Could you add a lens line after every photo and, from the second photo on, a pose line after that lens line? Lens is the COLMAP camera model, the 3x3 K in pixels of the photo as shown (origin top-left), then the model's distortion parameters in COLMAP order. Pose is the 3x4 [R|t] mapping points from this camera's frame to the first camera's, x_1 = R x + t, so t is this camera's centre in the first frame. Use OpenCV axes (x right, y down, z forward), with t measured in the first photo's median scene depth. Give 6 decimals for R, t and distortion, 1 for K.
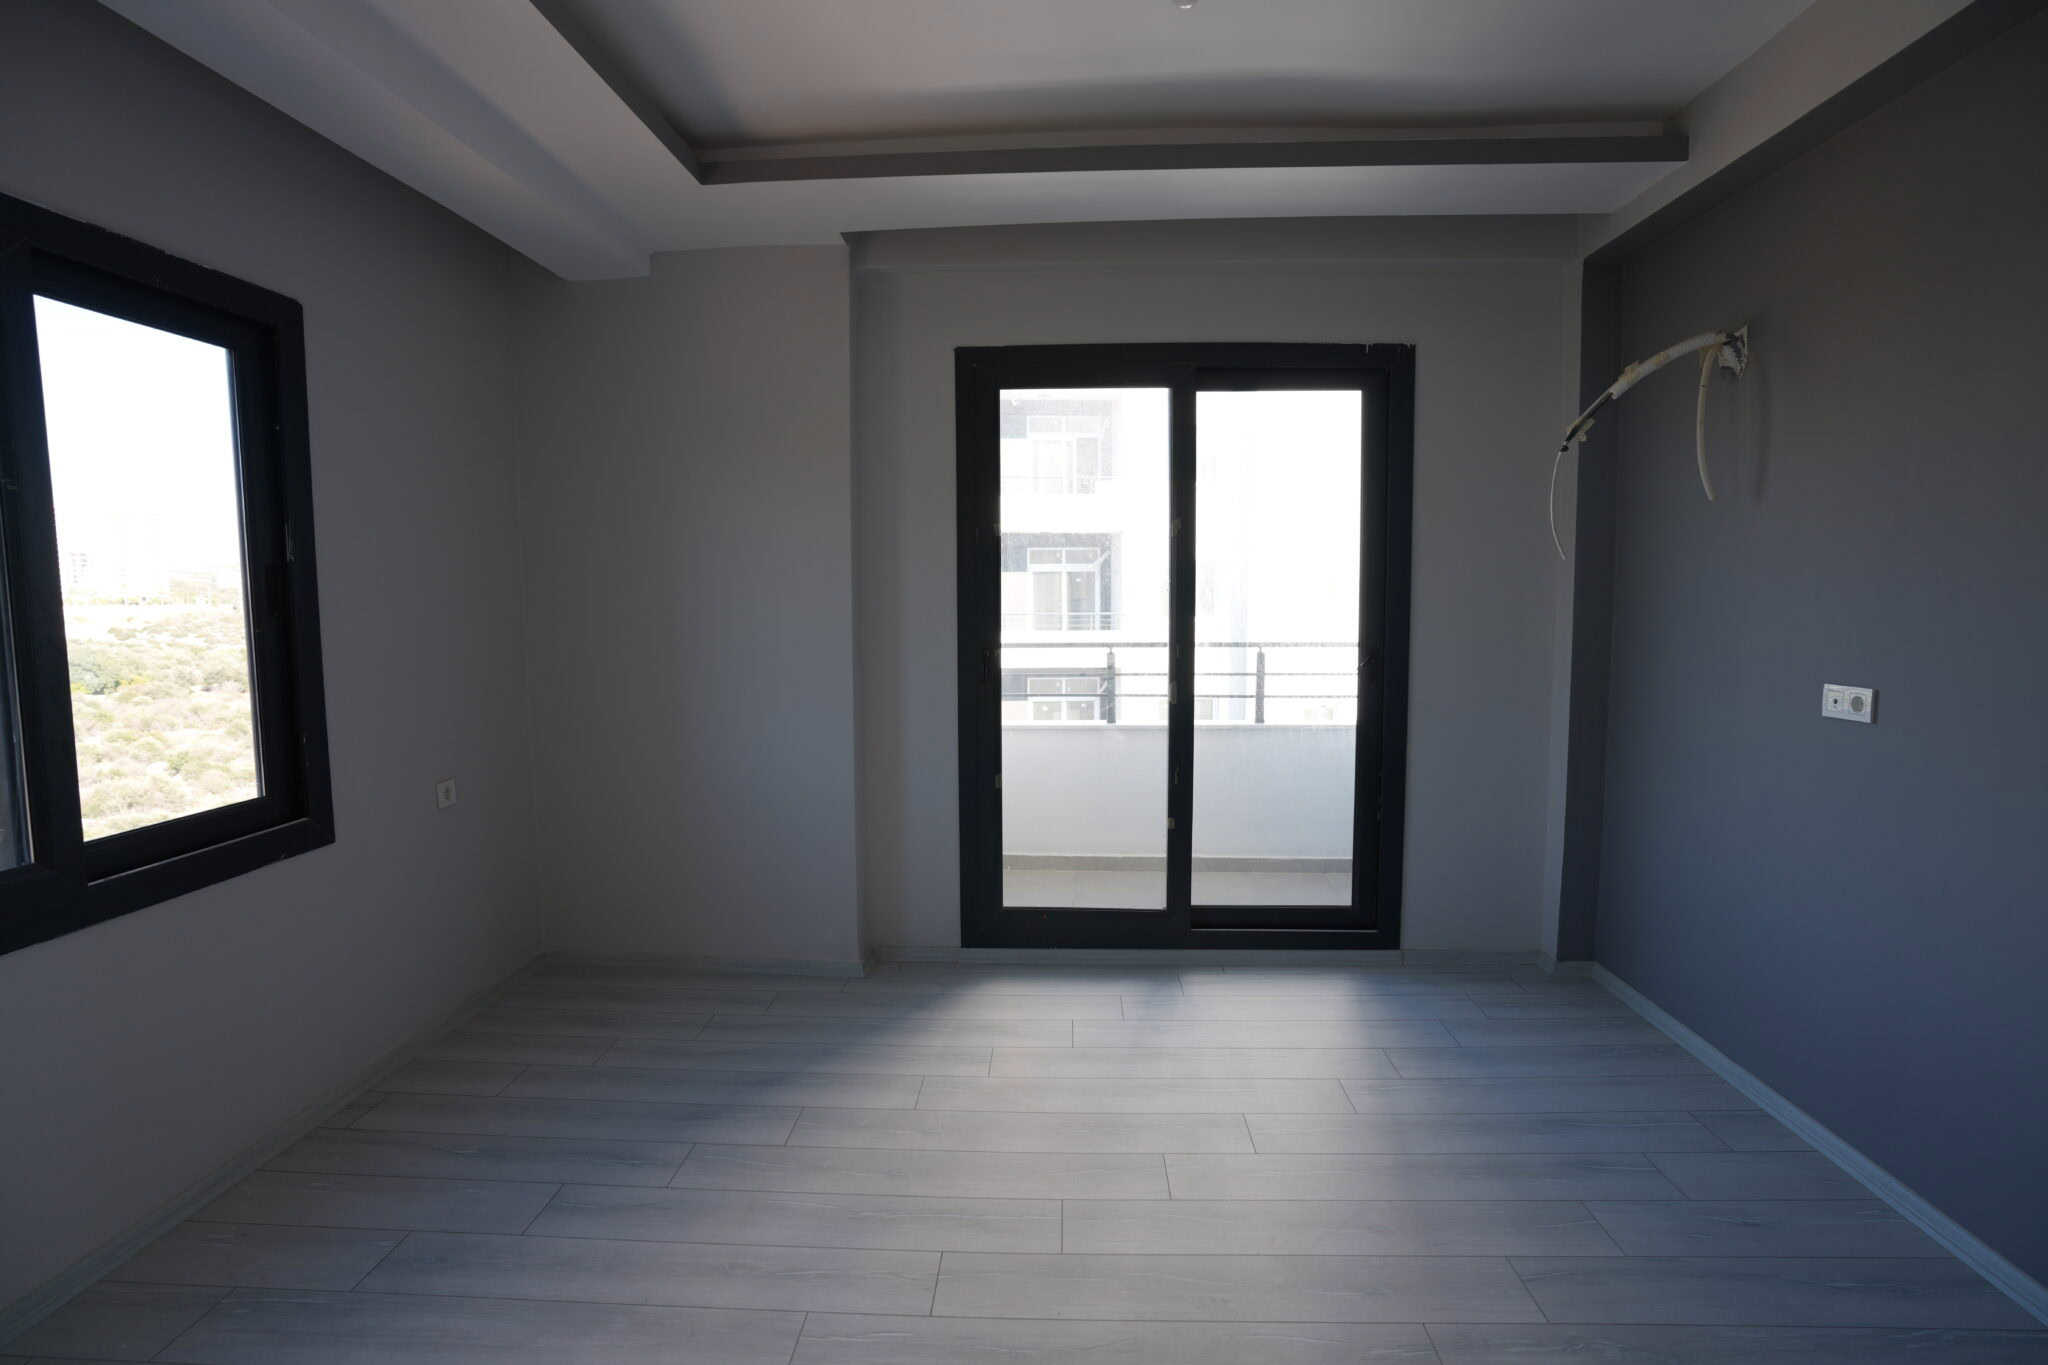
lens RADIAL K [[999.4, 0, 1022.9], [0, 999.4, 680.2], [0, 0, 1]] dist [-0.082202, 0.038318]
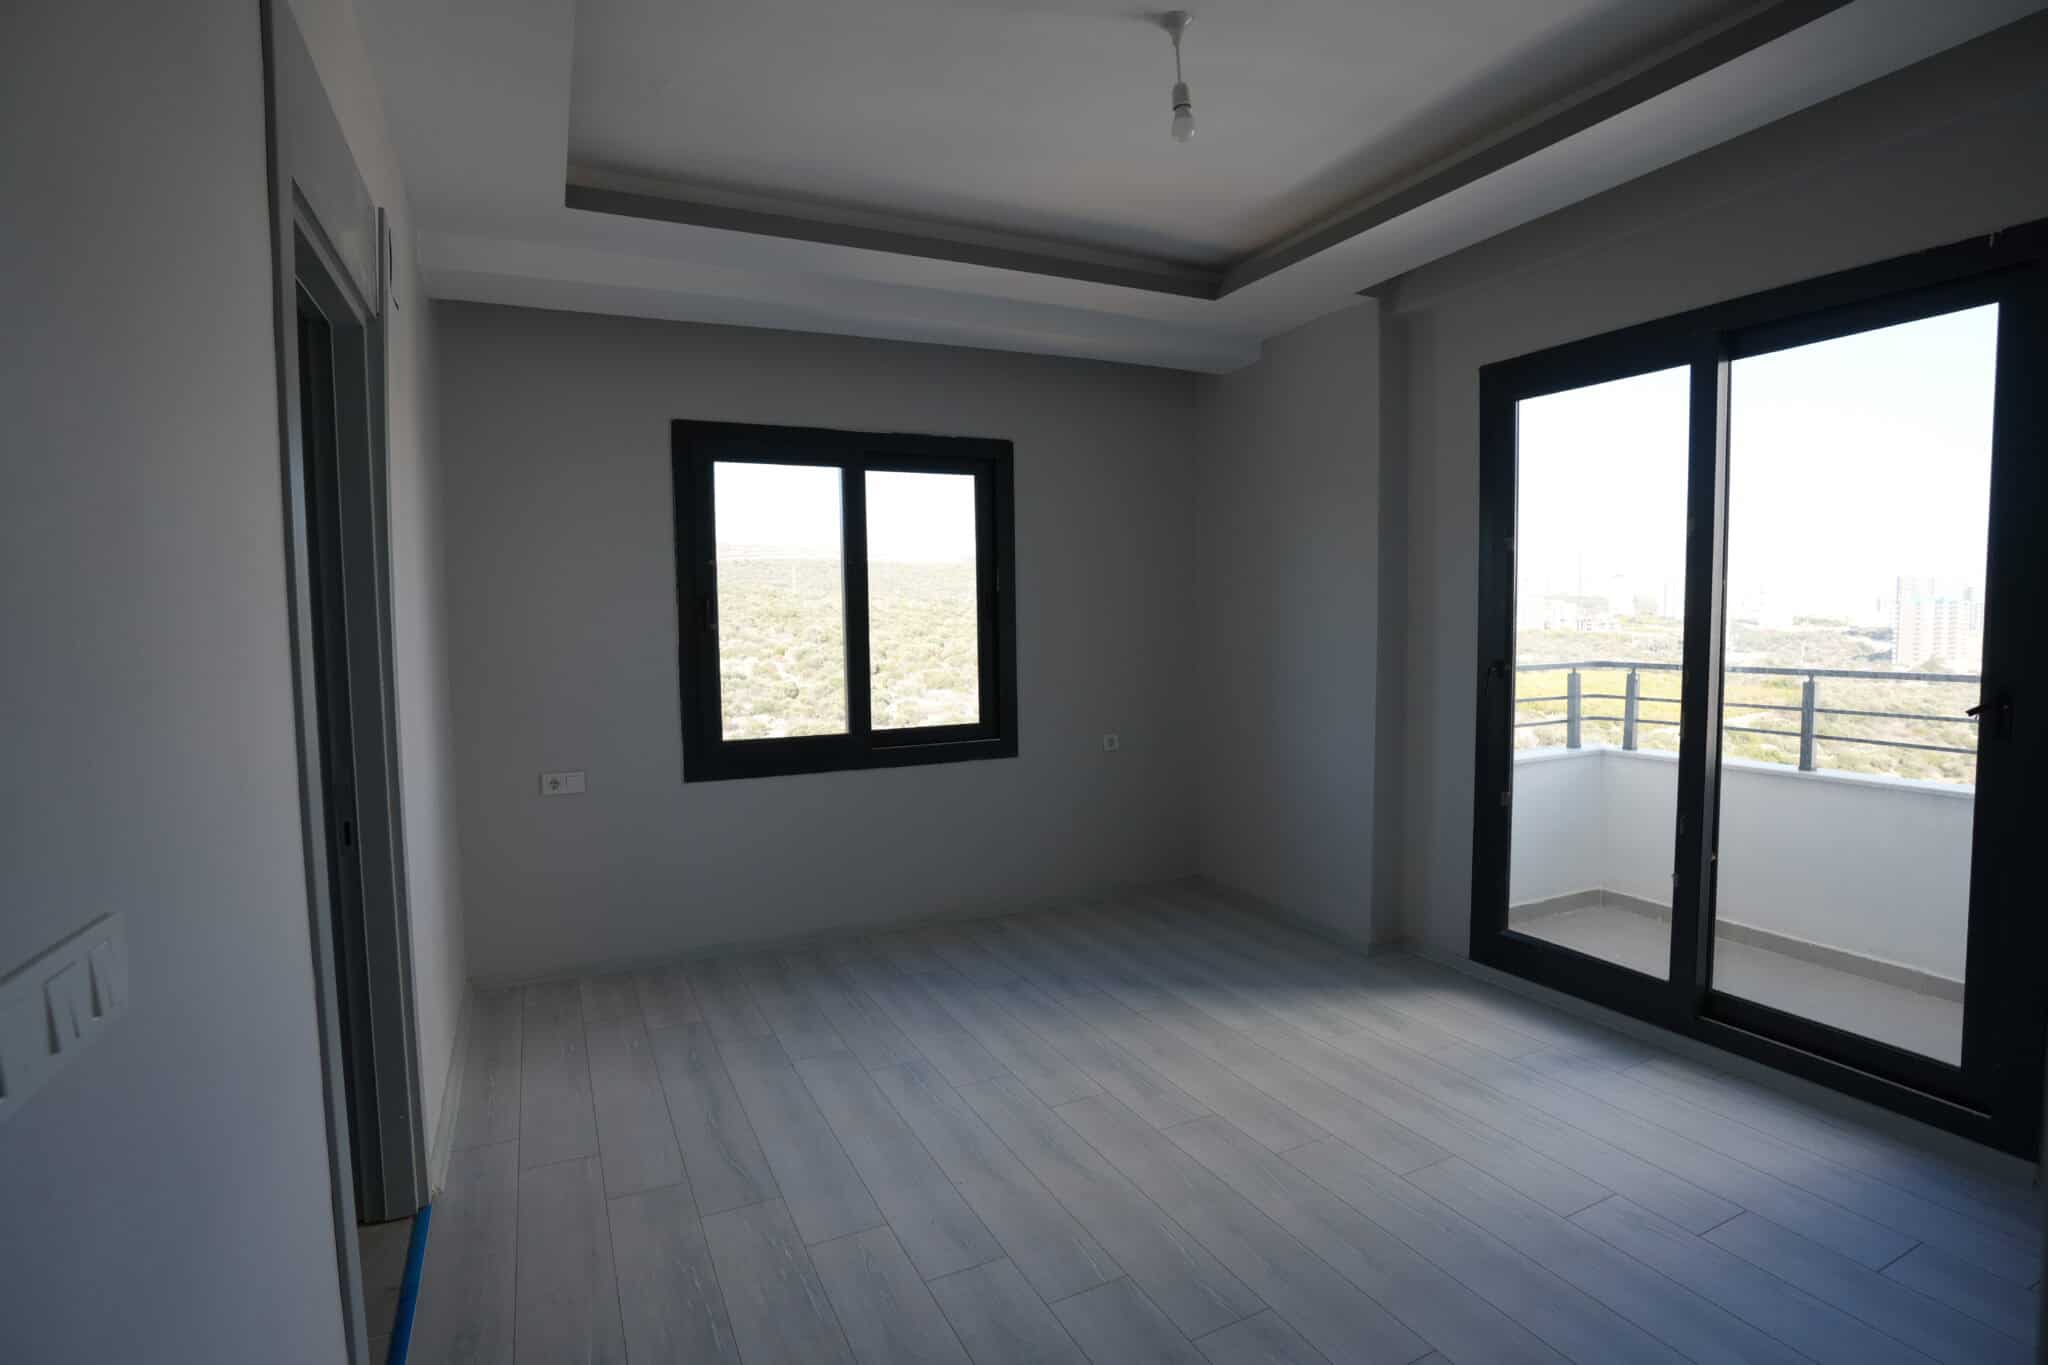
lens RADIAL K [[999.4, 0, 1022.9], [0, 999.4, 680.2], [0, 0, 1]] dist [-0.082202, 0.038318]
pose [[0.484961, 0.055850, -0.872751, 0.628350], [-0.068636, 0.997311, 0.025682, -0.007736], [0.871838, 0.047448, 0.487490, 0.122674]]
